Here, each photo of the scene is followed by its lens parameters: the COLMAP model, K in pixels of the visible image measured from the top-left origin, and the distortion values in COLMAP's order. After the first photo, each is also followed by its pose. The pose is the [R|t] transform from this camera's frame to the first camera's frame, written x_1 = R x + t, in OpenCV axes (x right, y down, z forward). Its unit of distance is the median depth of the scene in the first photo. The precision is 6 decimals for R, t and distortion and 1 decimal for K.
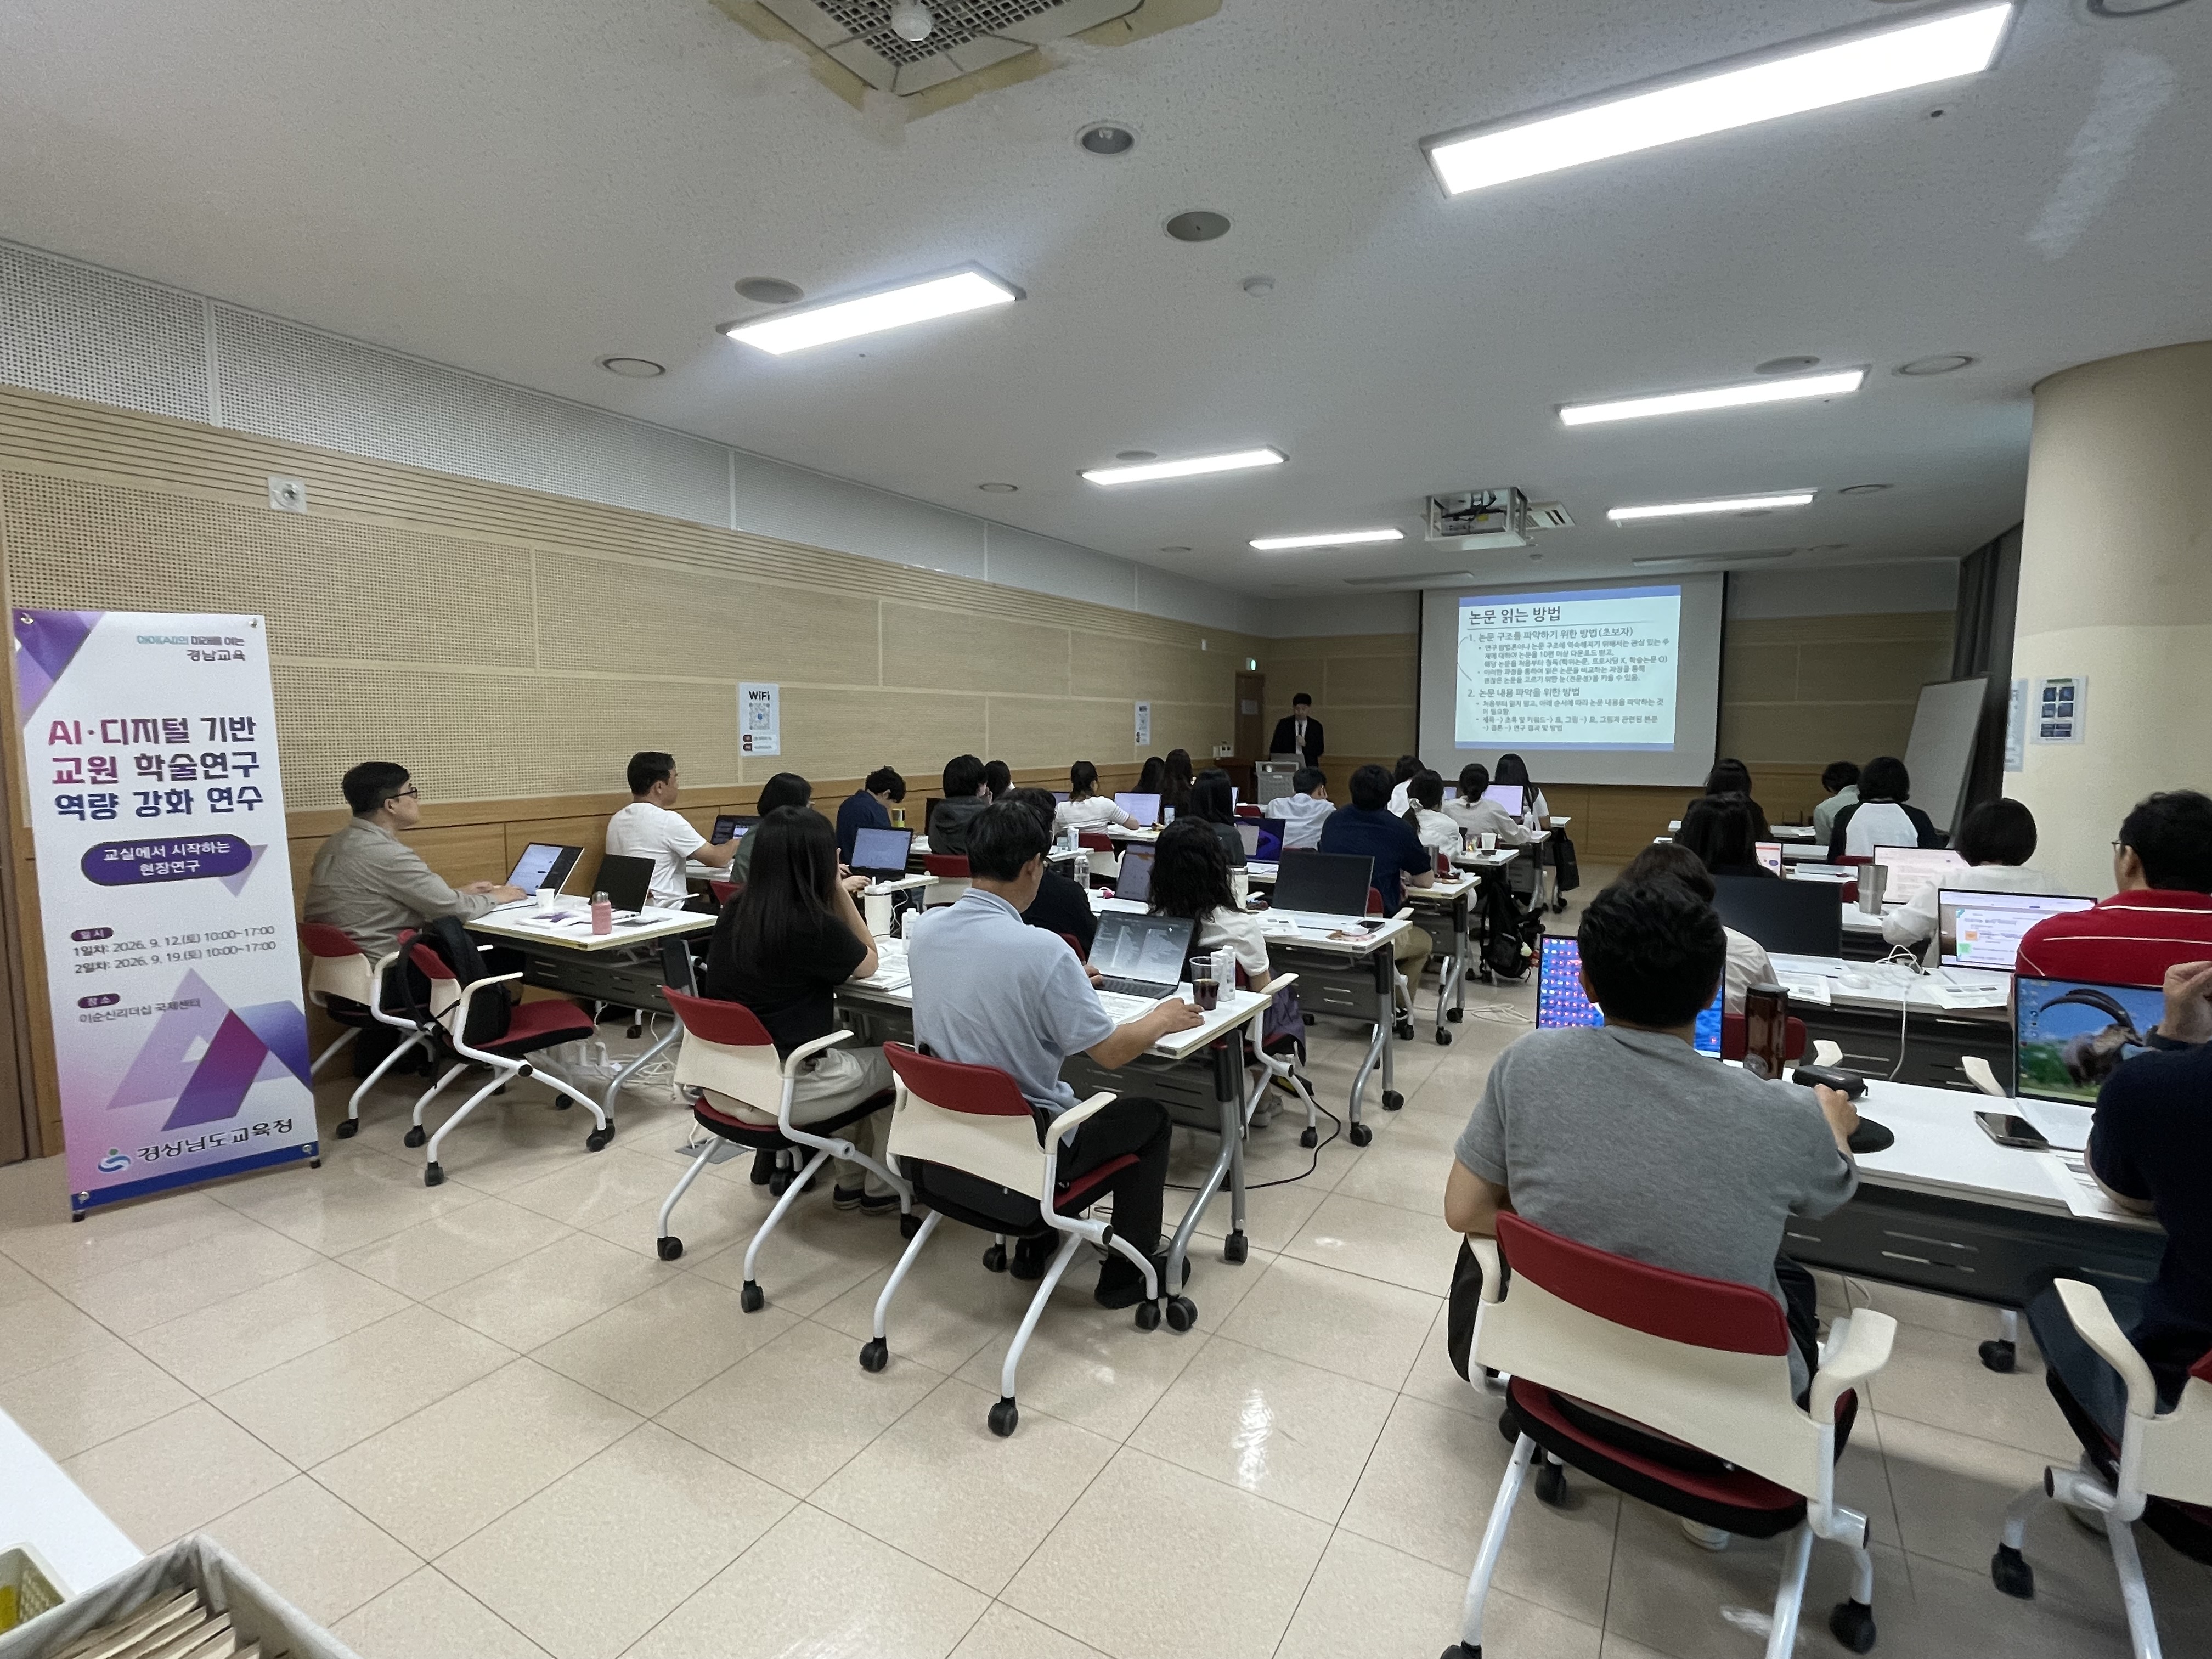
lens RADIAL K [[1061.7, 0, 1106.7], [0, 1061.7, 834.9], [0, 0, 1]] dist [-0.002976, 0.000231]
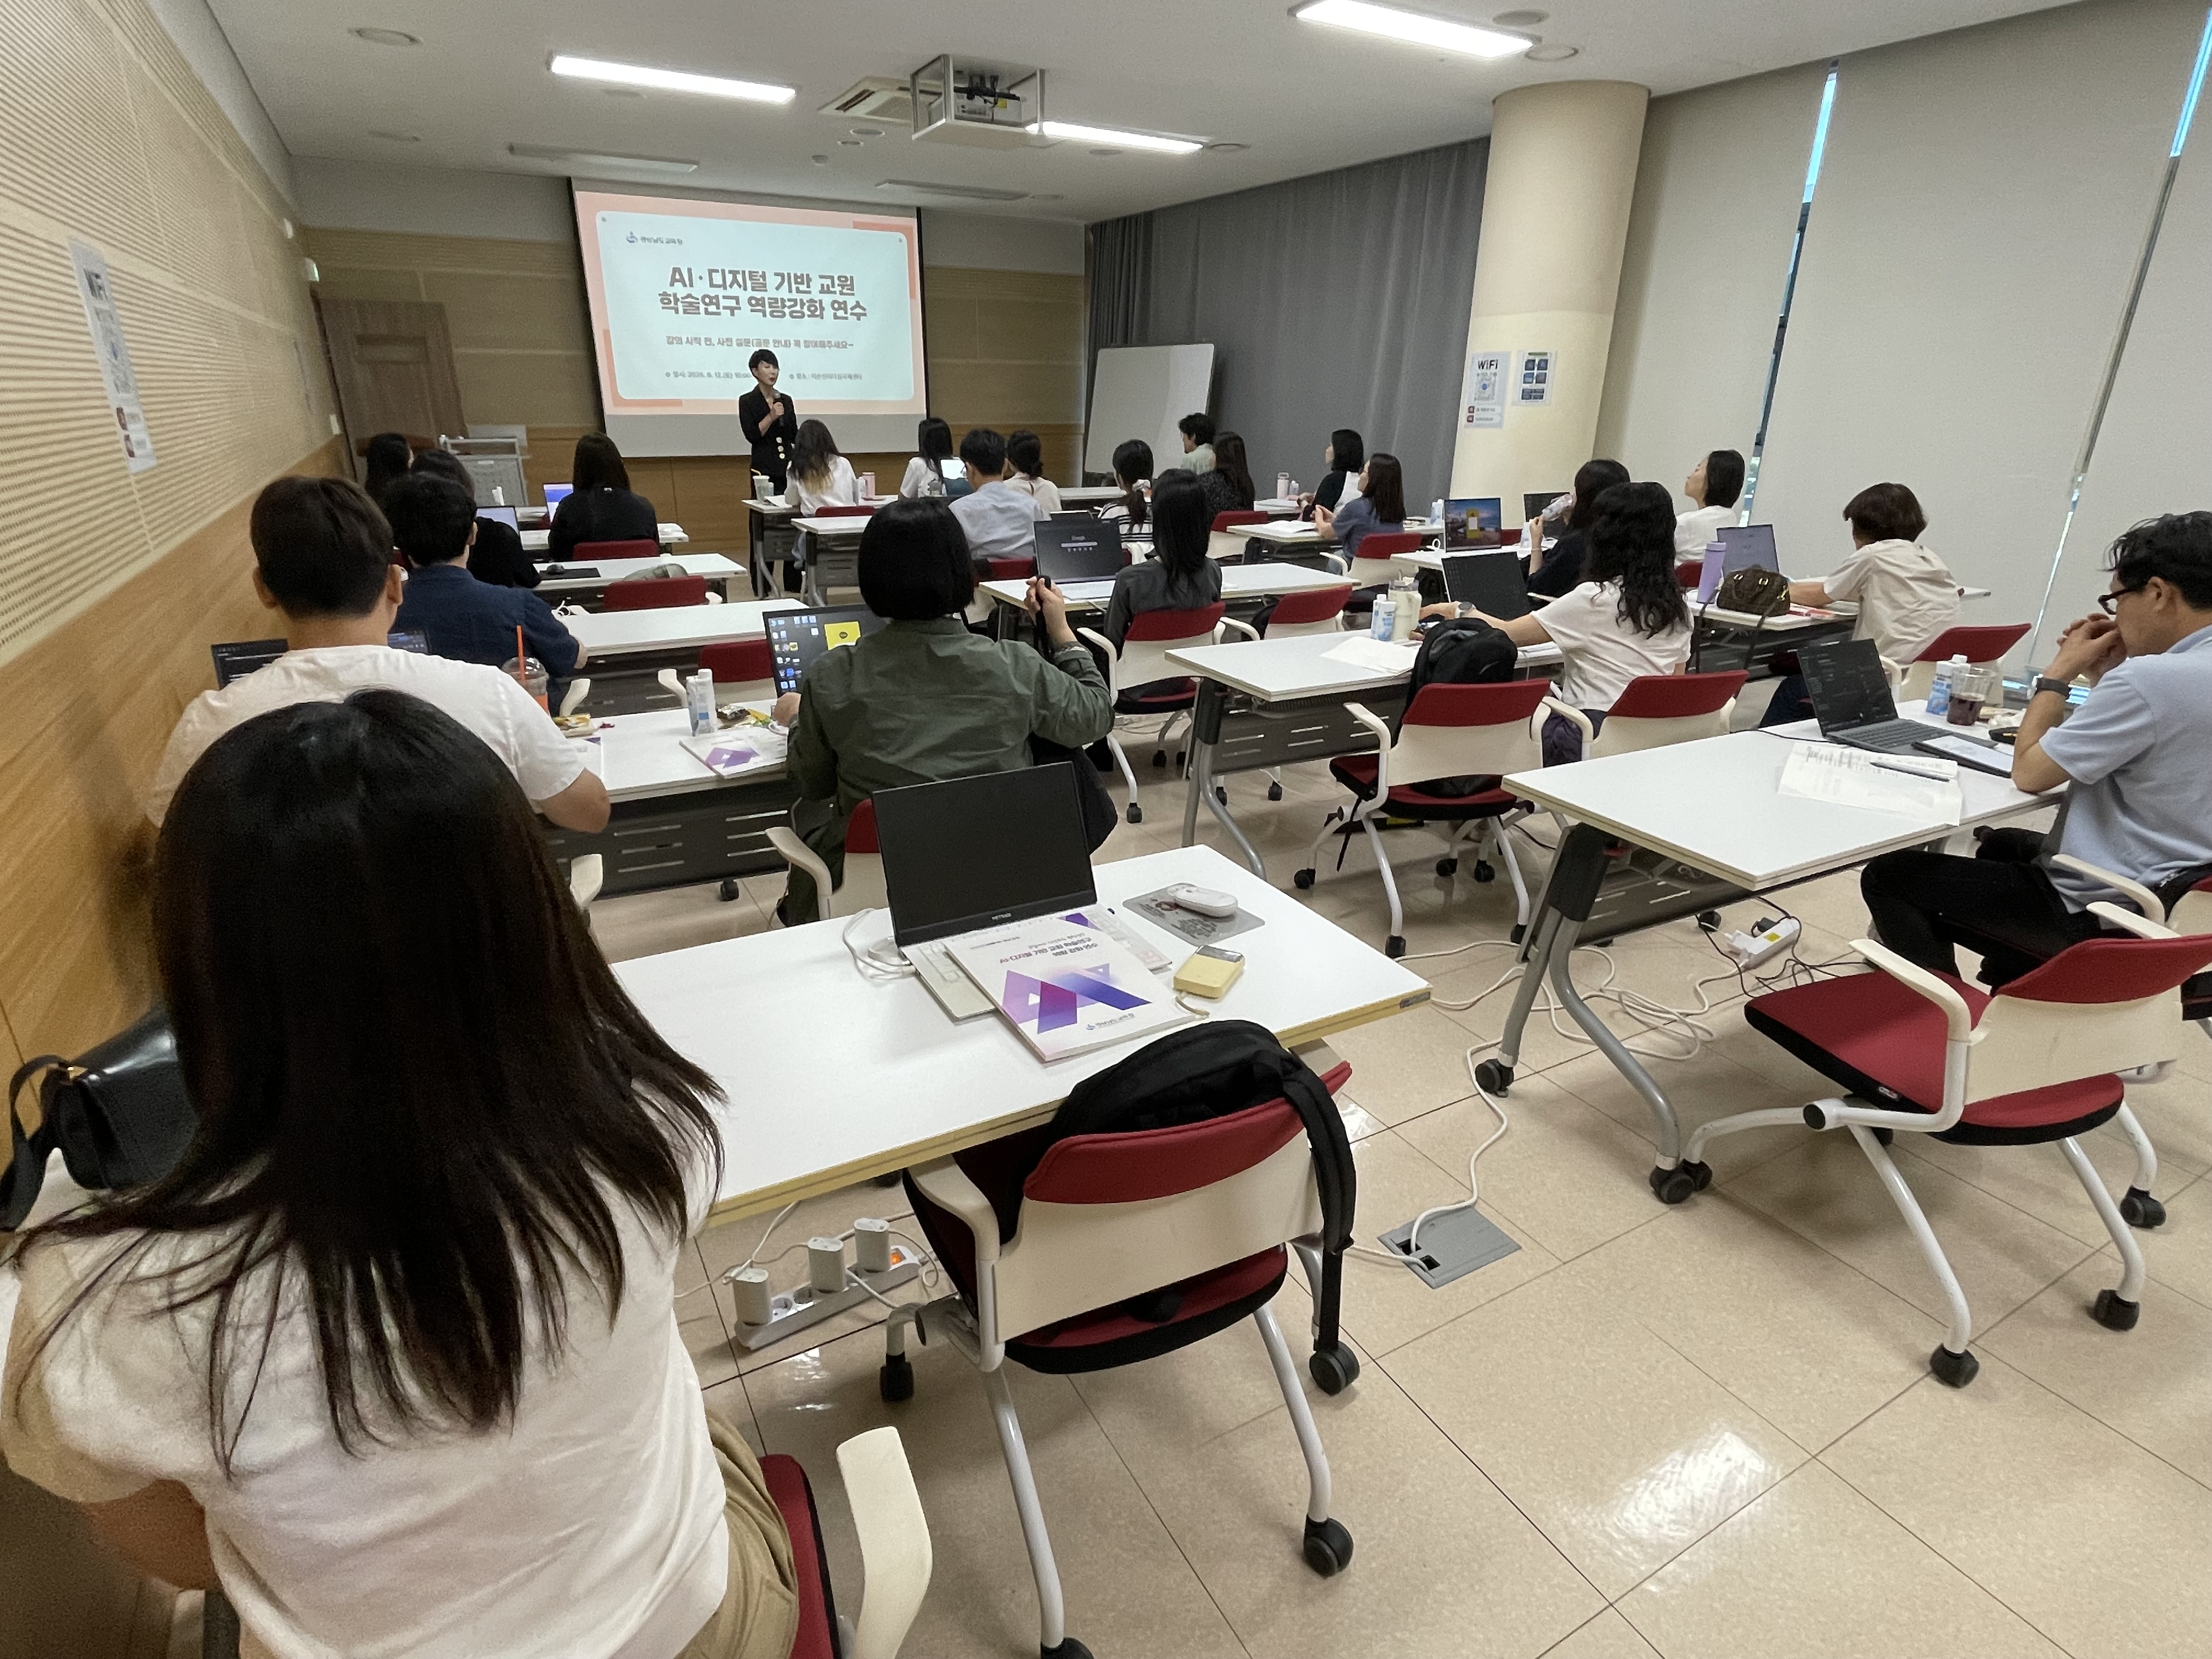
lens RADIAL K [[1131.7, 0, 1103.2], [0, 1131.7, 824.8], [0, 0, 1]] dist [0.001120, 0.000094]
pose [[0.504519, -0.310293, 0.805717, -0.923543], [0.081062, 0.946091, 0.313594, -0.106403], [-0.859587, -0.092901, 0.502473, 0.966784]]
